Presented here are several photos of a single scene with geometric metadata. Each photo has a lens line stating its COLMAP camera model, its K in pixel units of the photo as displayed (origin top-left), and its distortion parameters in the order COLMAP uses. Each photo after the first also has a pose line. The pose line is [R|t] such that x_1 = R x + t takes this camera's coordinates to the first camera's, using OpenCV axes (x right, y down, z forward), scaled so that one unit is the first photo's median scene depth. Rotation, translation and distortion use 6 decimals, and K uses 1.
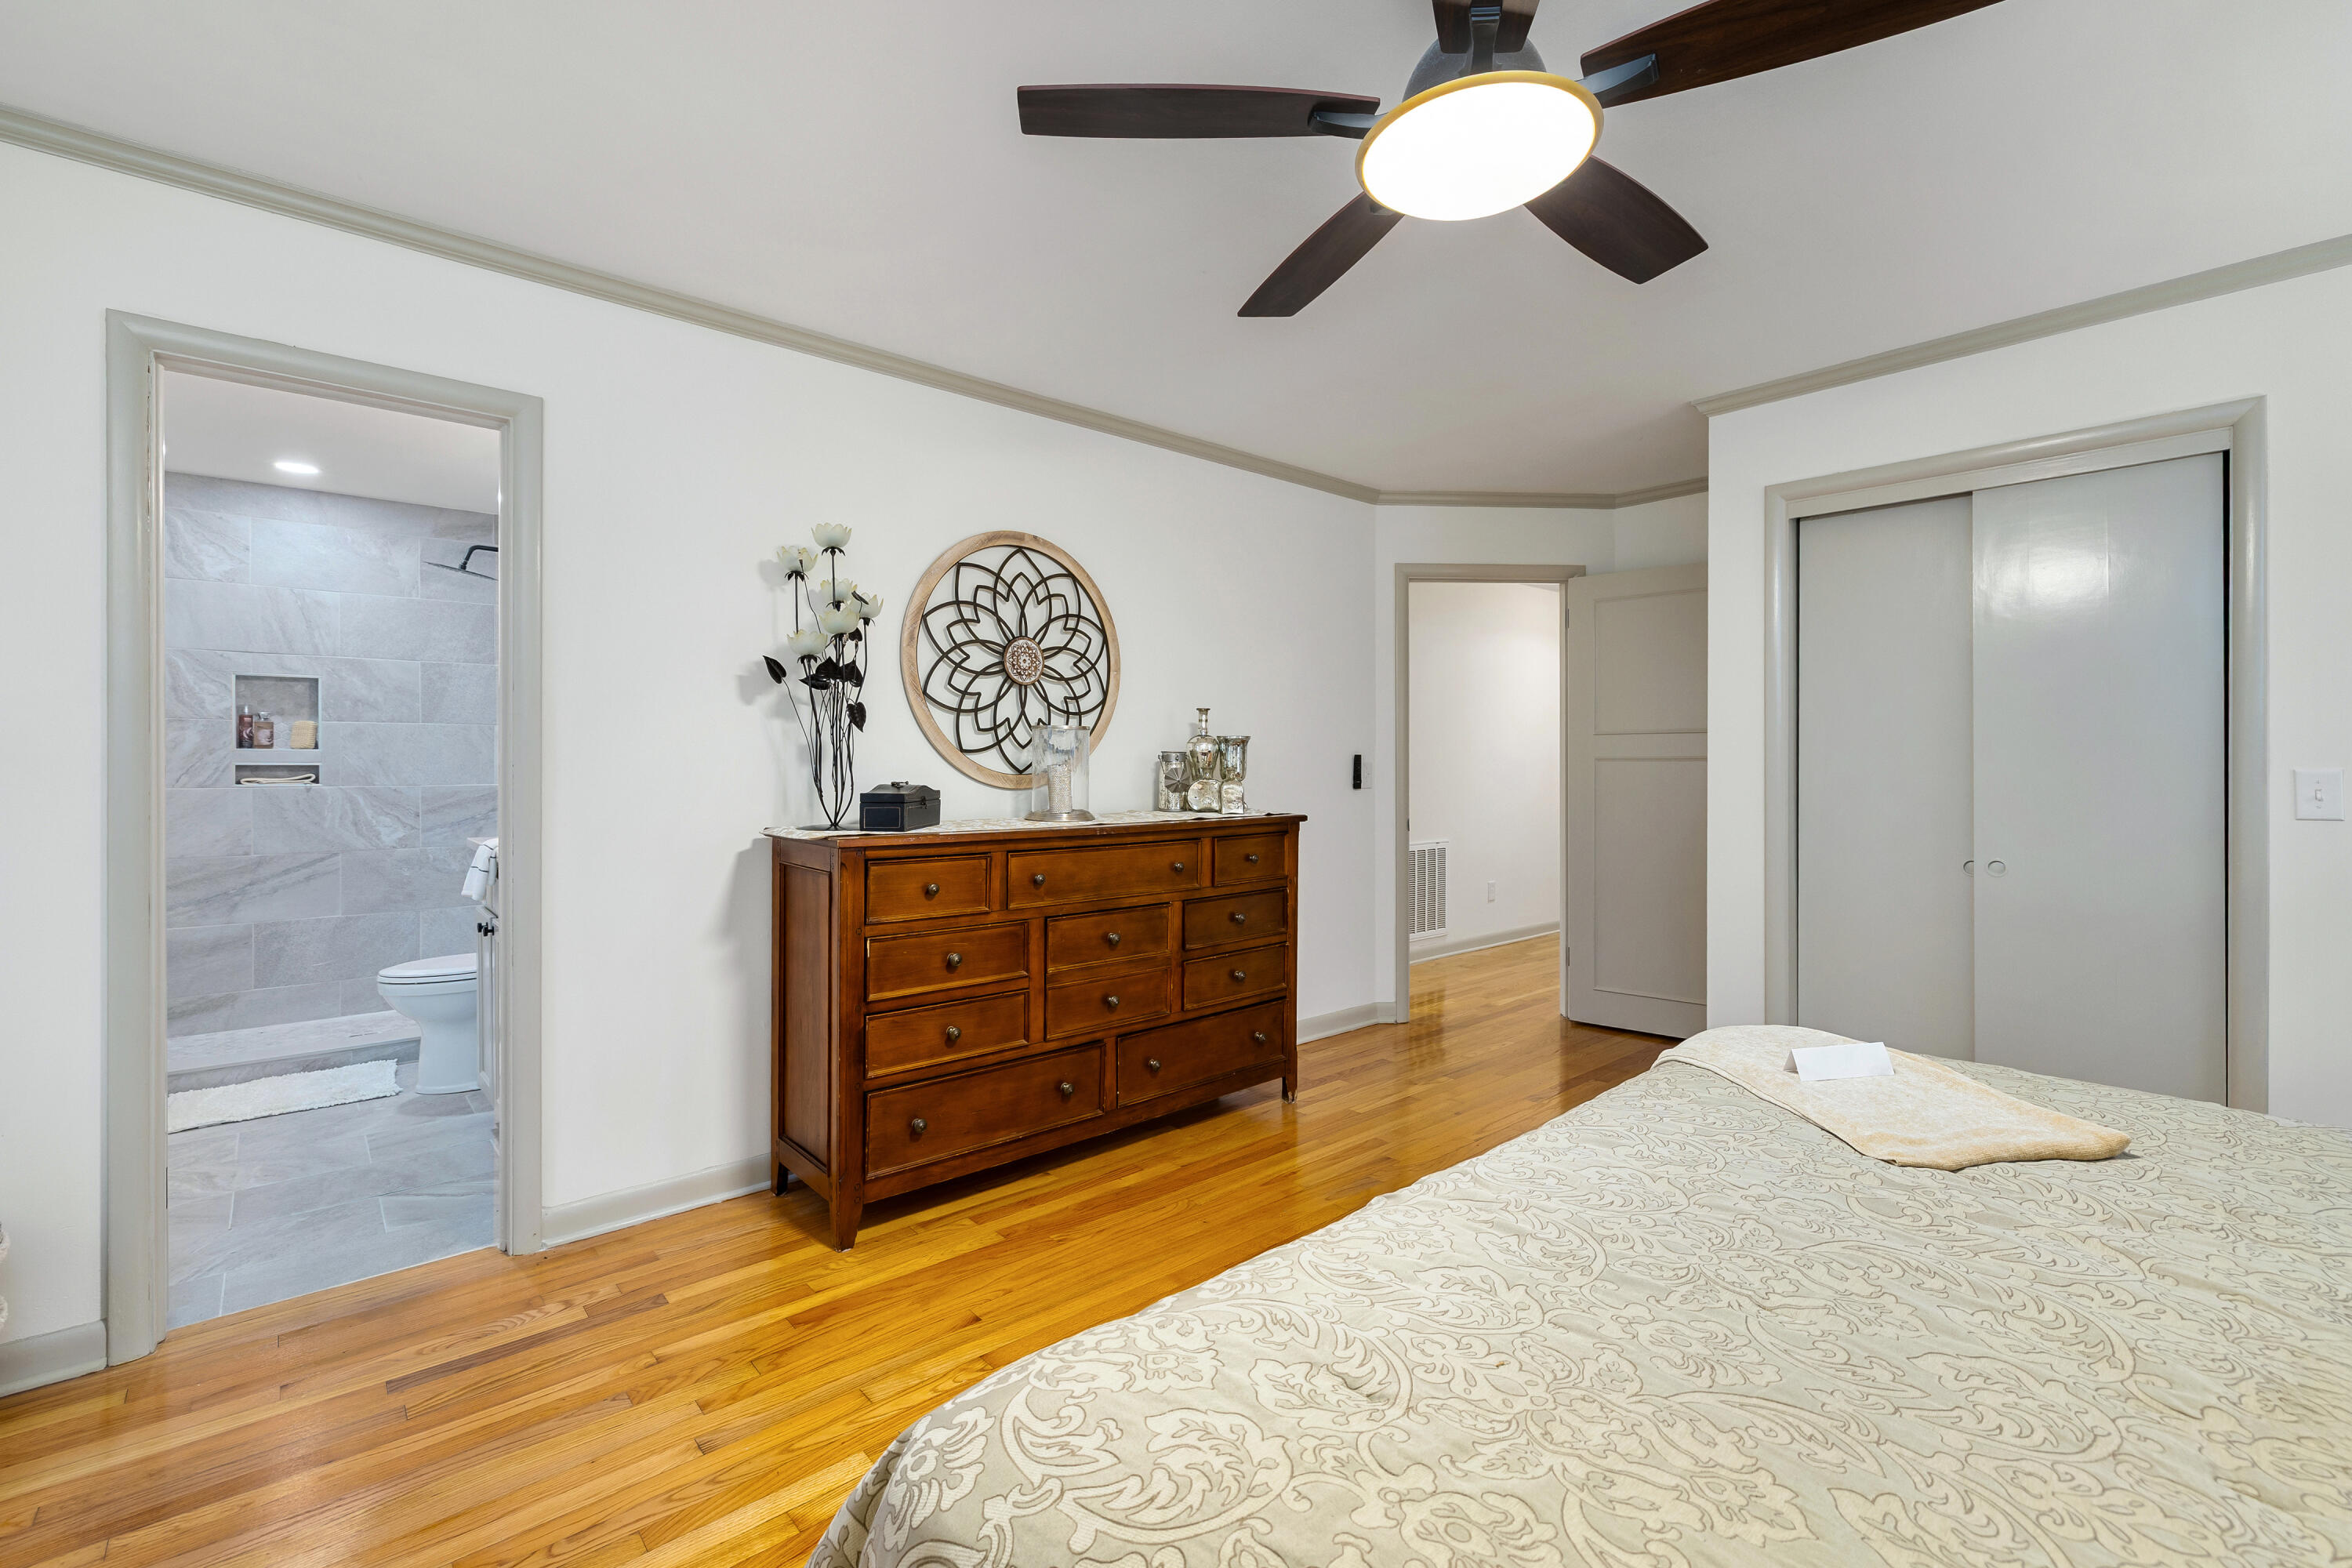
lens RADIAL K [[1016.4, 0, 1185.3], [0, 1016.4, 755.6], [0, 0, 1]] dist [-0.007995, 0.000422]
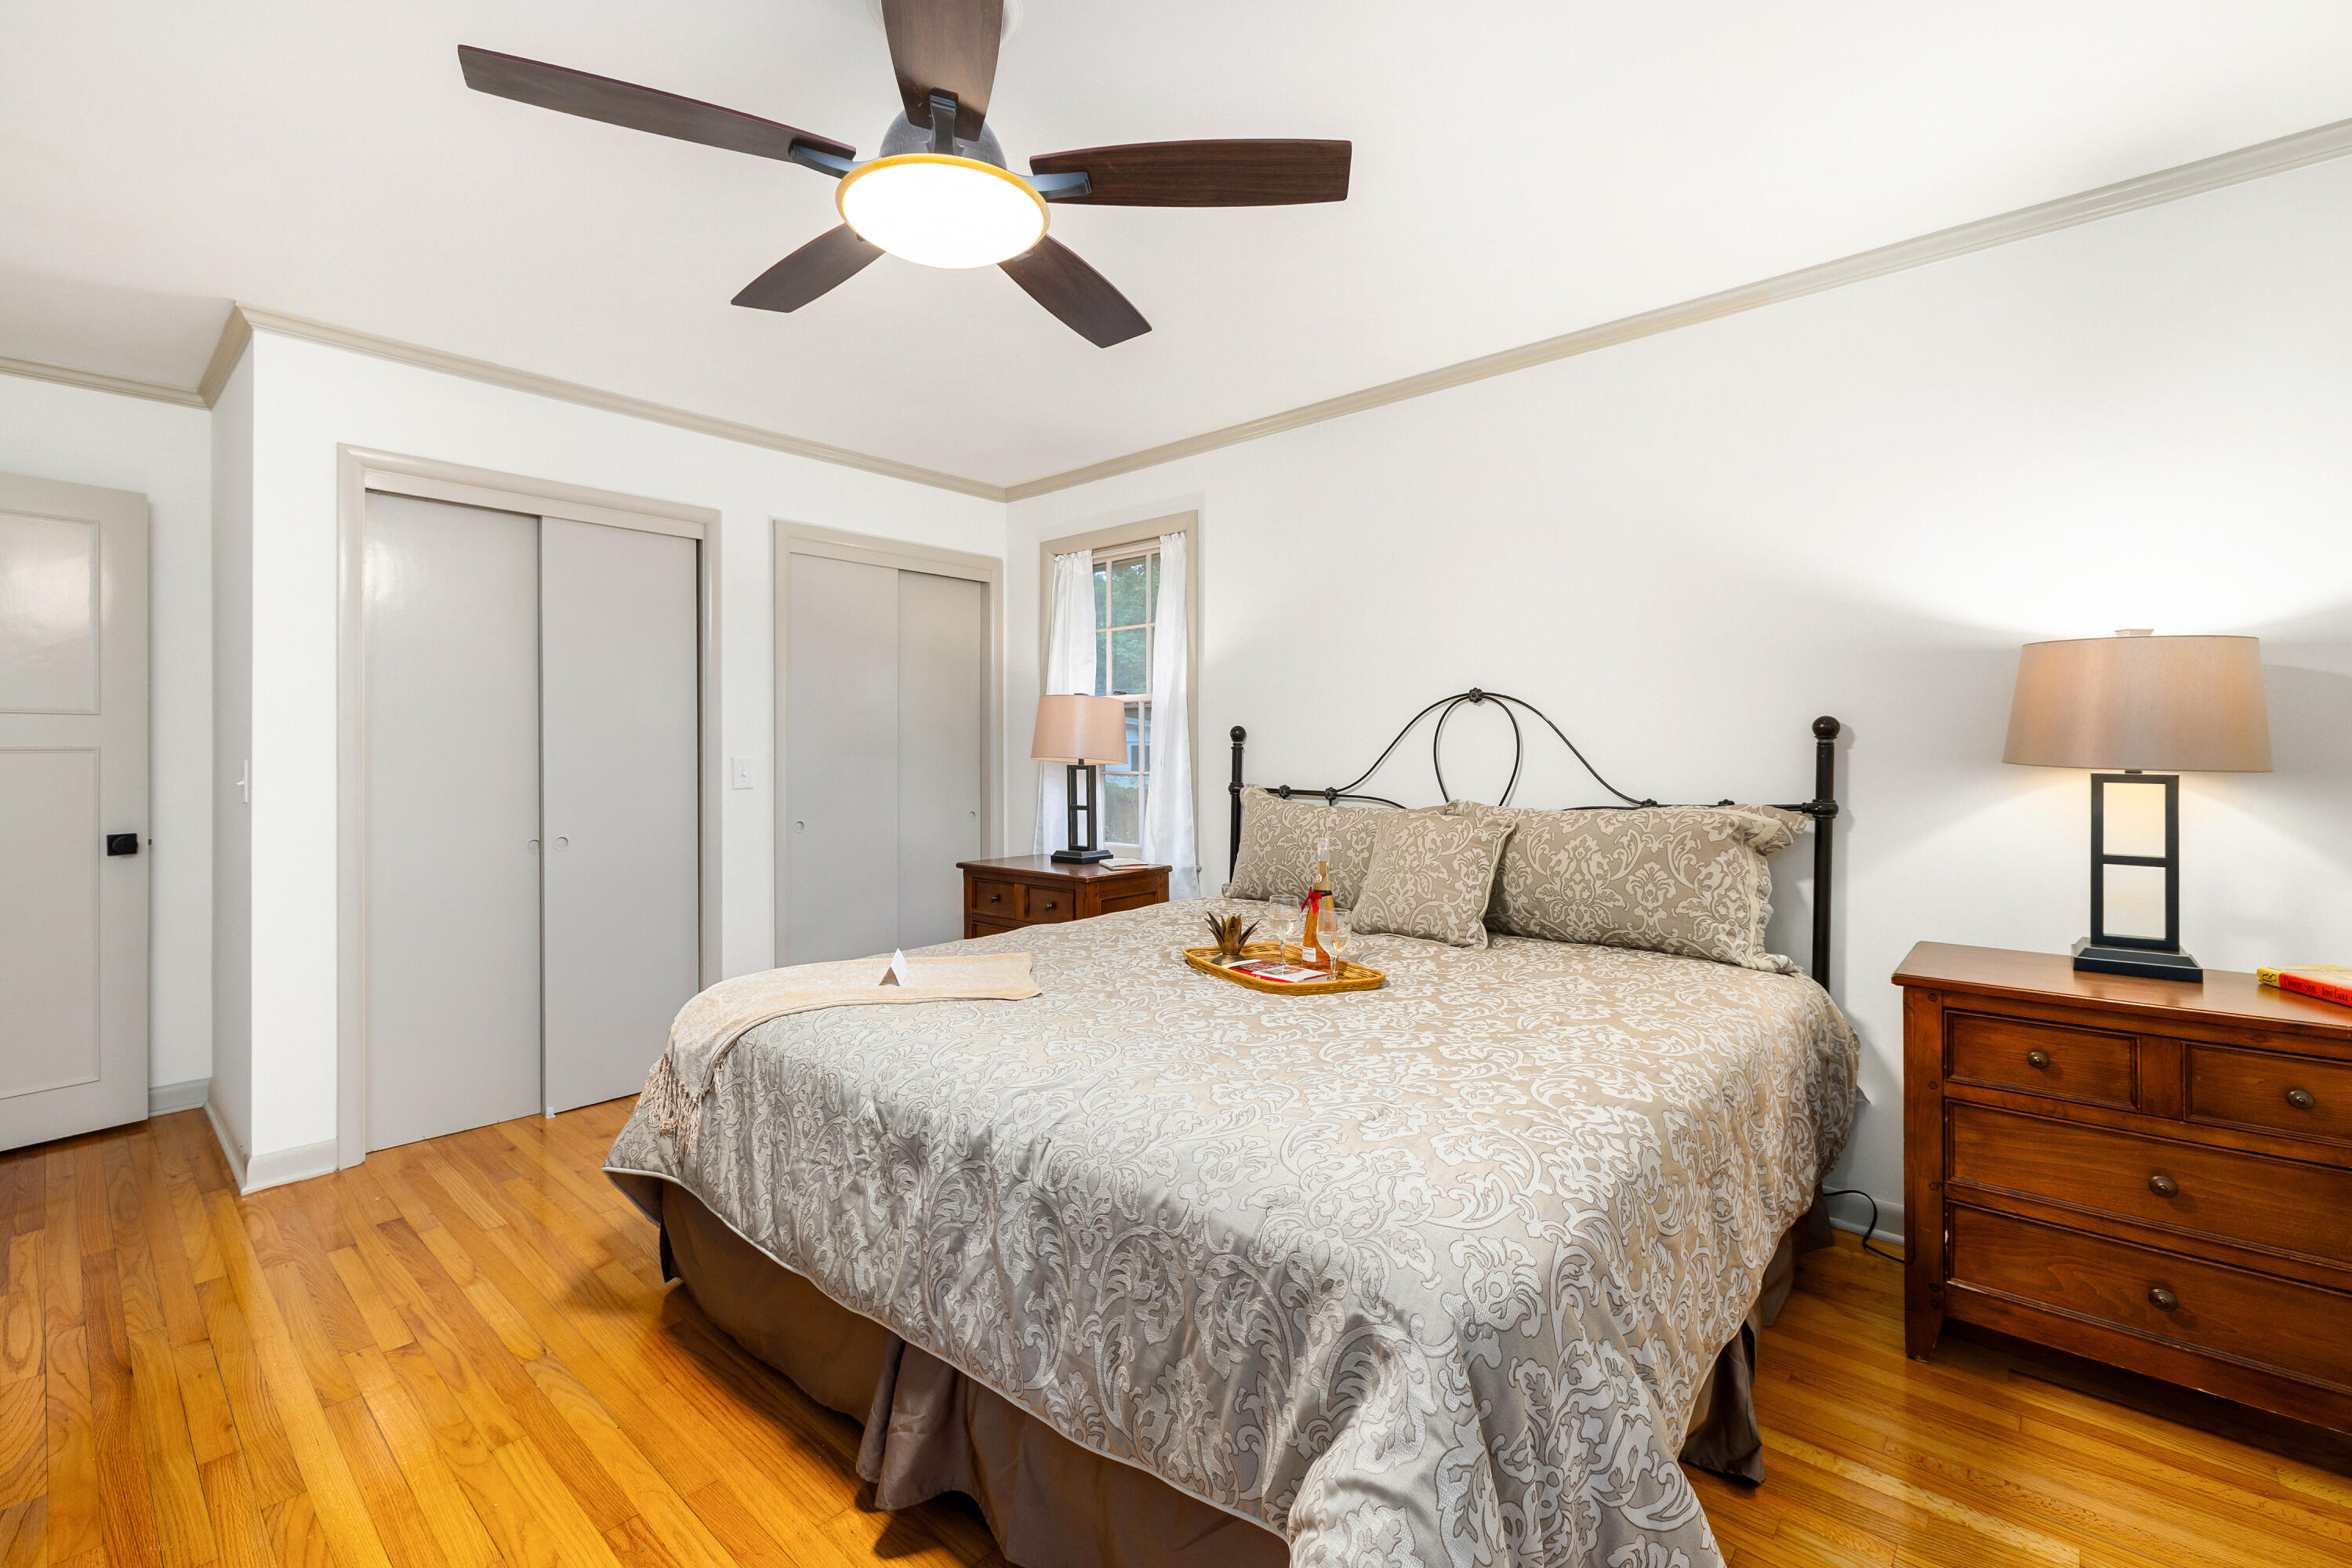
lens RADIAL K [[1016.4, 0, 1113.8], [0, 1016.4, 746.4], [0, 0, 1]] dist [-0.007995, 0.000422]
pose [[-0.080243, 0.001918, 0.996773, -2.591382], [-0.004180, 0.999989, -0.002260, -0.000160], [-0.996767, -0.004348, -0.080234, 2.704977]]
